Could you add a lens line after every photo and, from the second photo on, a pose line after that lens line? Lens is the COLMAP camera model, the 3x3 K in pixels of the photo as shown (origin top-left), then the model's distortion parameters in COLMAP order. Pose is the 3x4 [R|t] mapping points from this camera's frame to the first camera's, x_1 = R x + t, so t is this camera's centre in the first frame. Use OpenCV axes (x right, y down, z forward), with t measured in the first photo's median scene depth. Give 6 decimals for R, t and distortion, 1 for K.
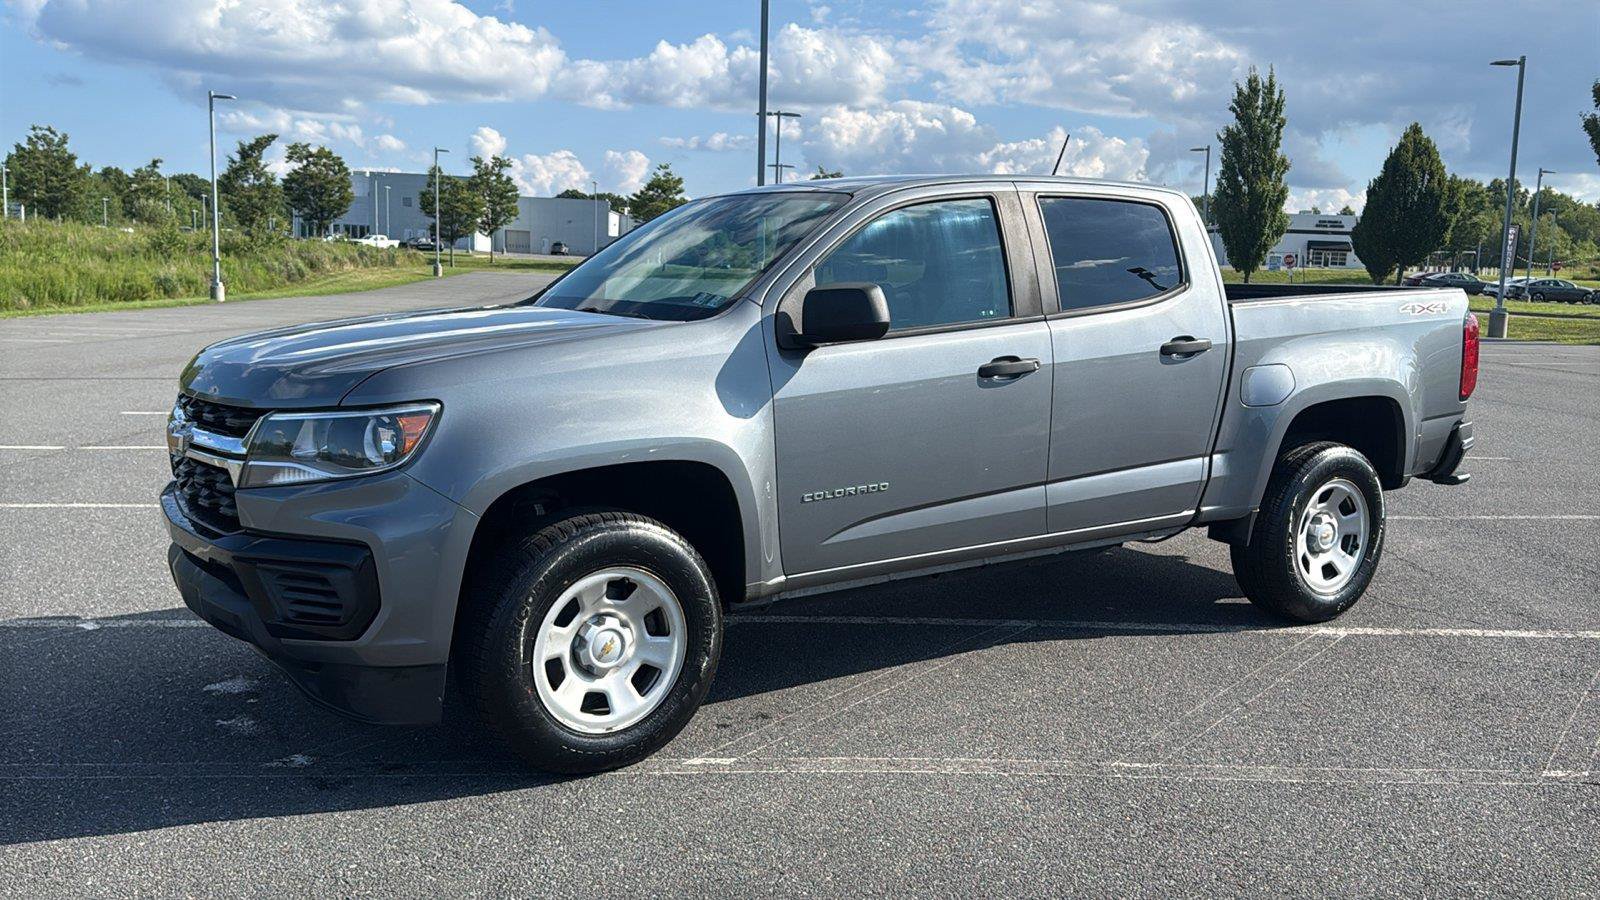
lens RADIAL K [[1356.7, 0, 822.8], [0, 1356.7, 453.0], [0, 0, 1]] dist [0.166110, -0.302438]
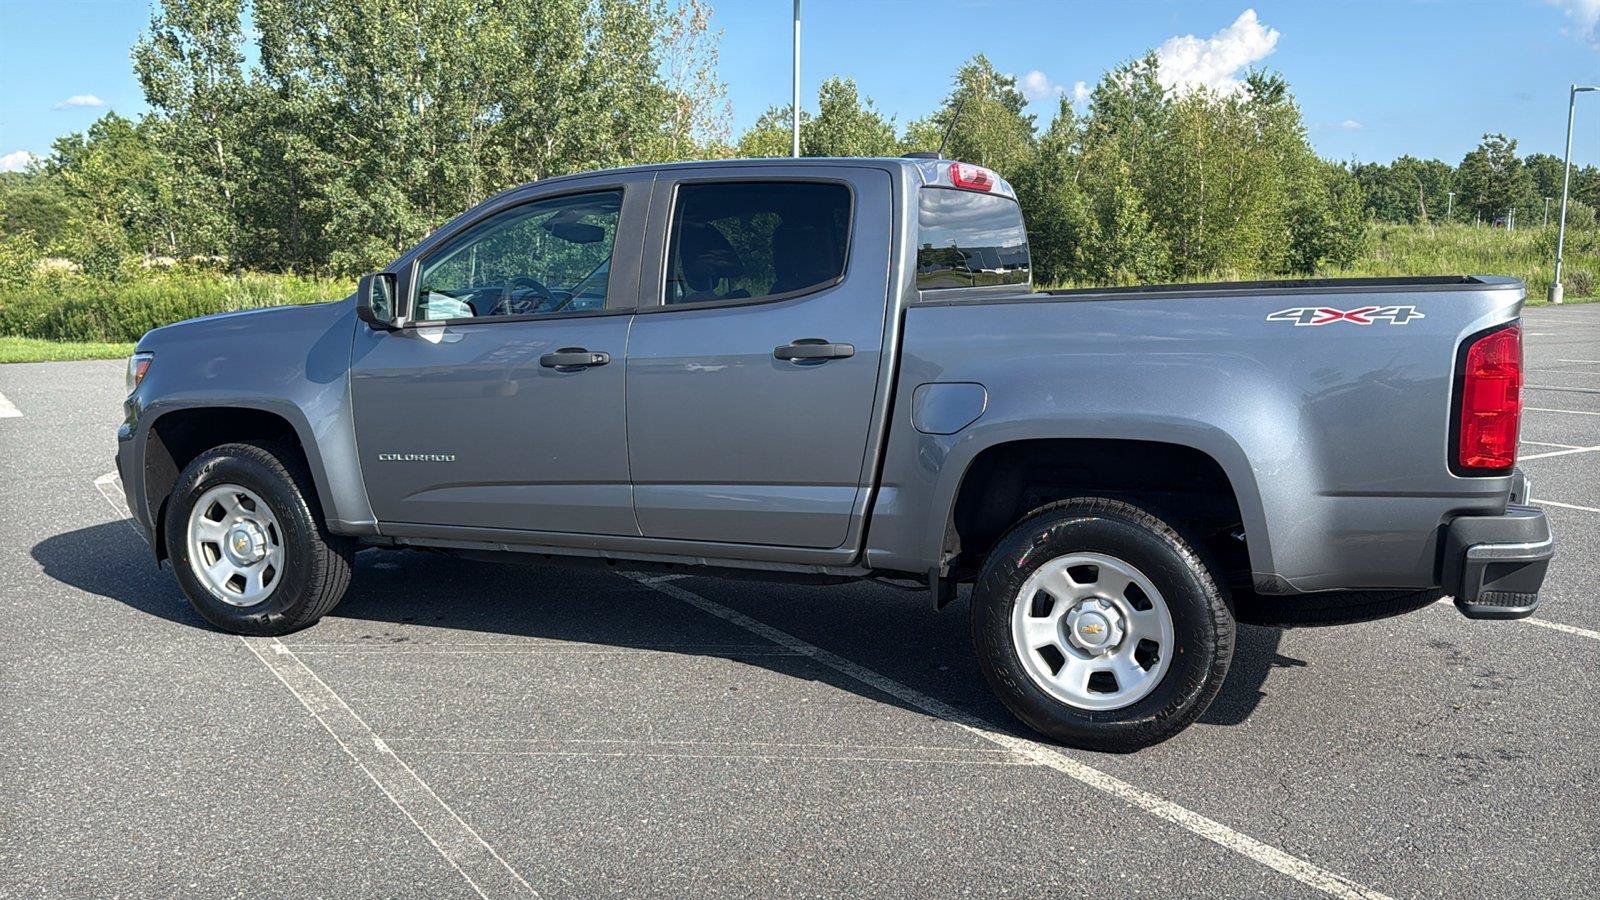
lens RADIAL K [[1354.4, 0, 828.4], [0, 1354.4, 449.4], [0, 0, 1]] dist [0.158873, -0.296262]
pose [[0.541948, 0.100574, -0.834373, 0.076460], [-0.104300, 0.993187, 0.051971, -0.004857], [0.833915, 0.058859, 0.548745, 0.043382]]
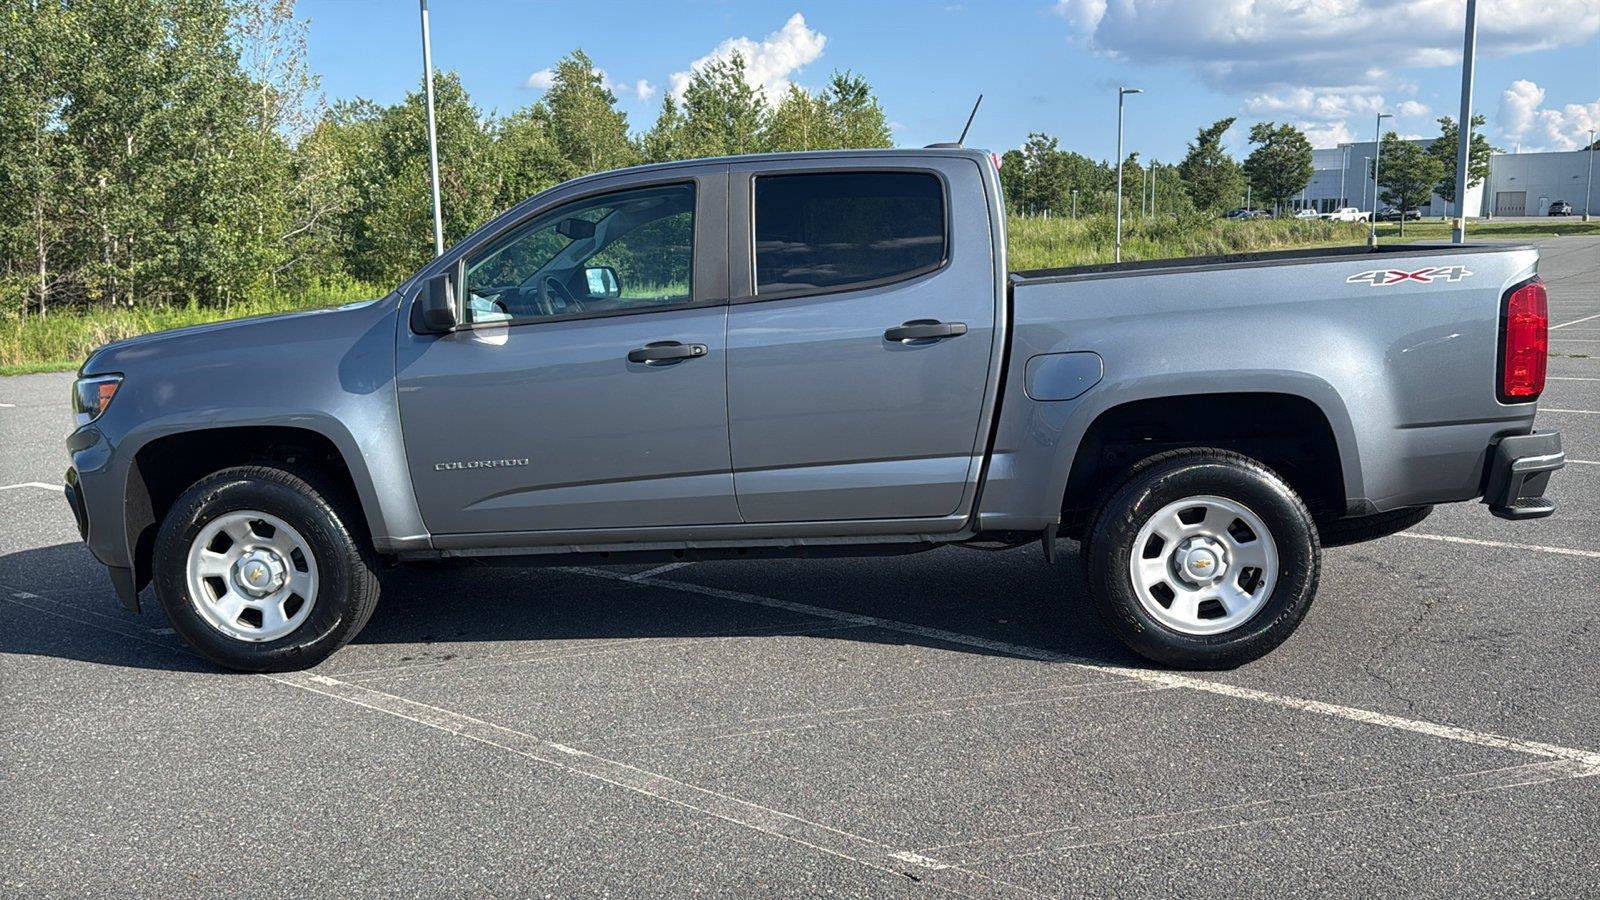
lens RADIAL K [[1354.4, 0, 828.4], [0, 1354.4, 449.4], [0, 0, 1]] dist [0.158873, -0.296262]
pose [[0.767806, 0.053635, -0.638434, 0.061867], [-0.043763, 0.998553, 0.031258, -0.001988], [0.639186, 0.003939, 0.769042, 0.021710]]
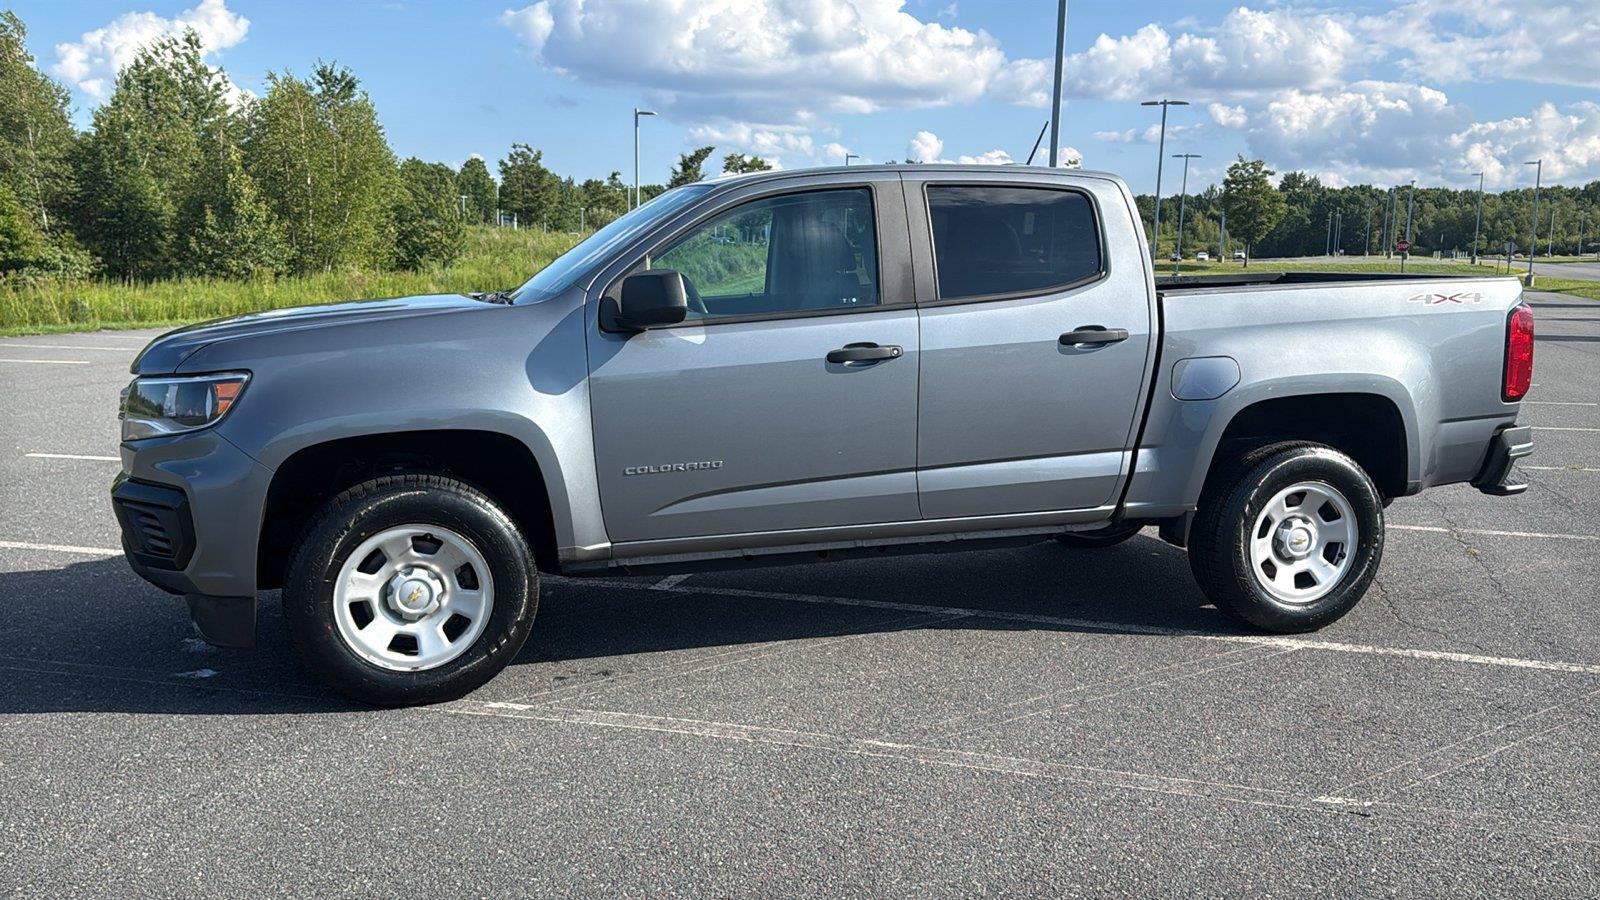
lens RADIAL K [[1354.4, 0, 828.4], [0, 1354.4, 449.4], [0, 0, 1]] dist [0.158873, -0.296262]
pose [[0.953989, 0.034131, -0.297893, 0.029554], [-0.034235, 0.999402, 0.004869, 0.000342], [0.297881, 0.005553, 0.954587, 0.001589]]
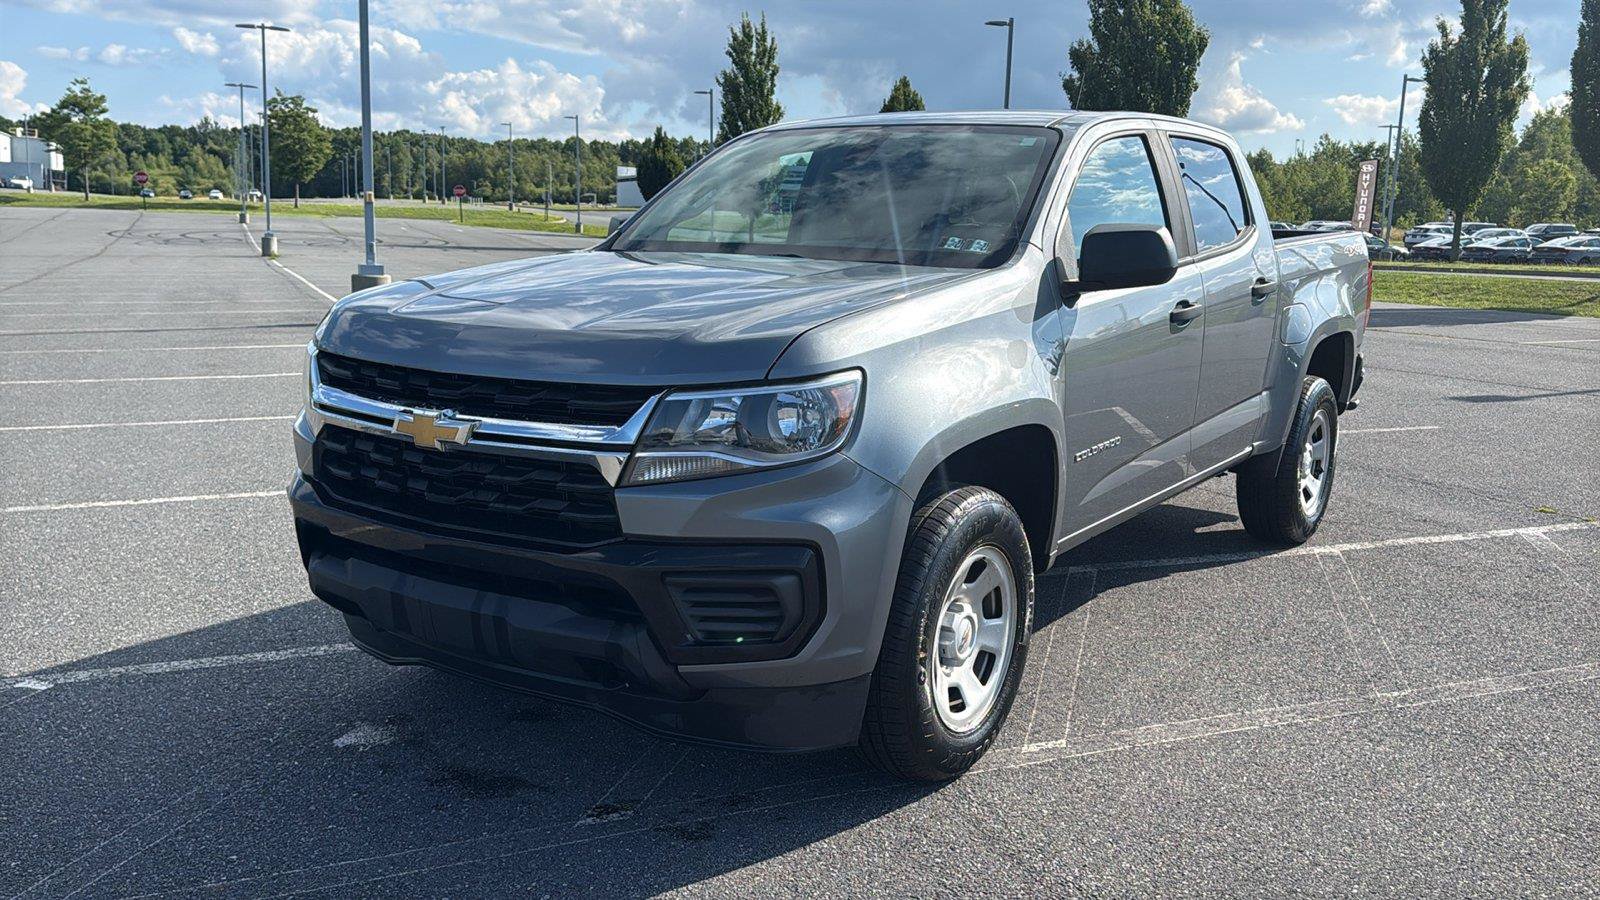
lens RADIAL K [[1368.5, 0, 831.1], [0, 1368.5, 443.5], [0, 0, 1]] dist [0.169889, -0.297279]
pose [[0.926072, -0.057623, 0.372921, -0.033953], [0.044499, 0.998053, 0.043713, -0.001672], [-0.374713, -0.023887, 0.926833, 0.011551]]
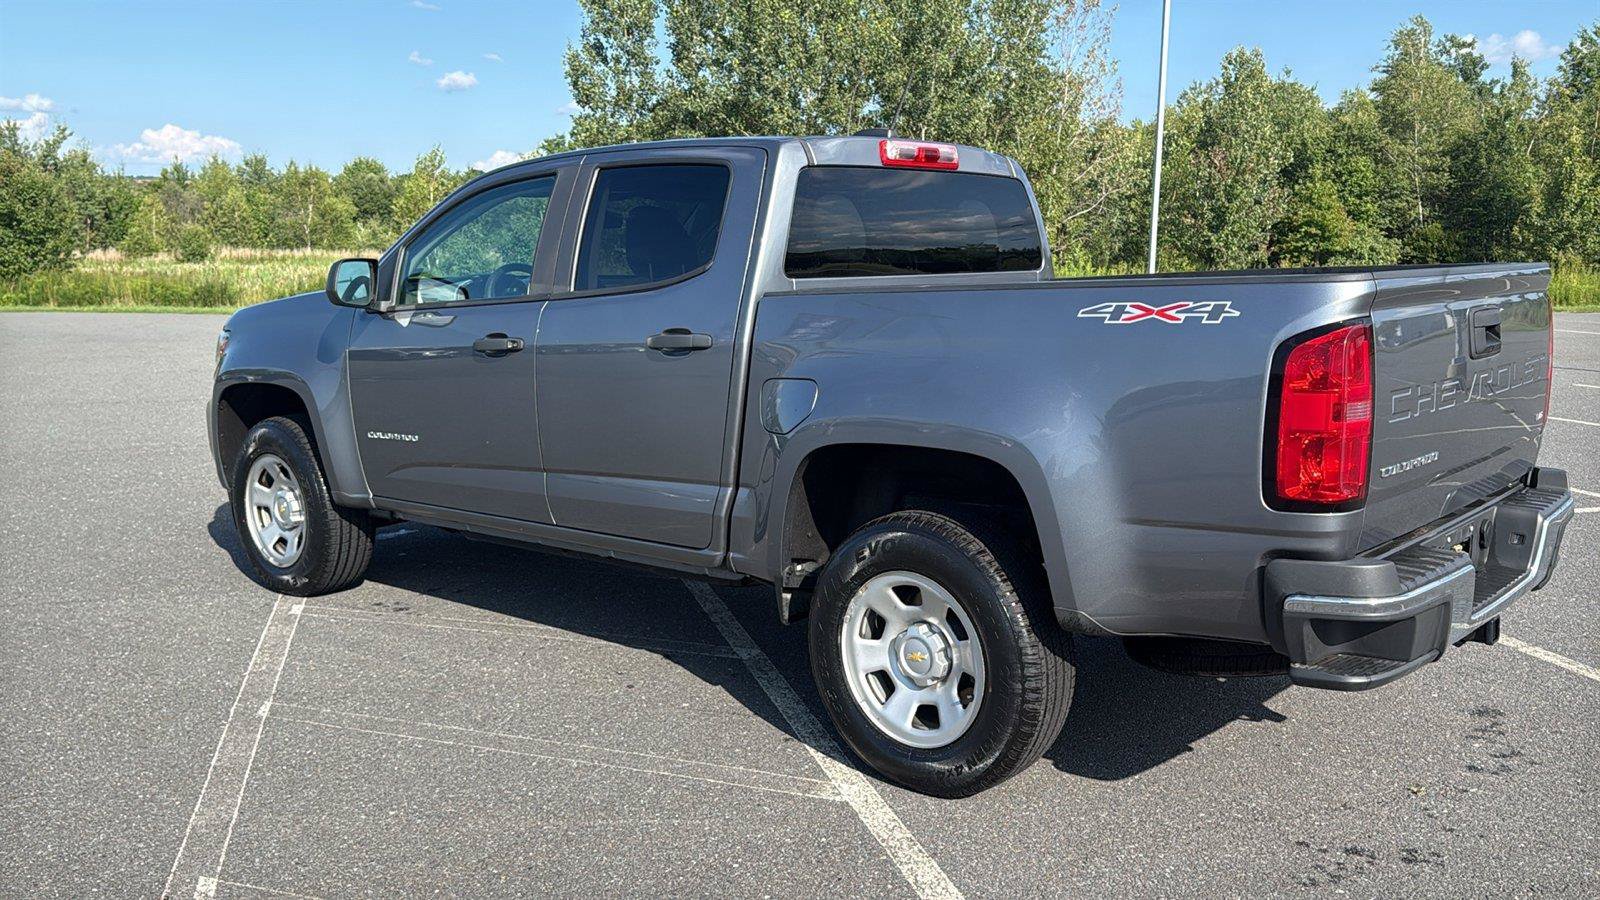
lens RADIAL K [[1354.4, 0, 828.4], [0, 1354.4, 449.4], [0, 0, 1]] dist [0.158873, -0.296262]
pose [[0.260453, 0.126928, -0.957107, 0.083256], [-0.122113, 0.987691, 0.097754, -0.008147], [0.957733, 0.091414, 0.272746, 0.068466]]
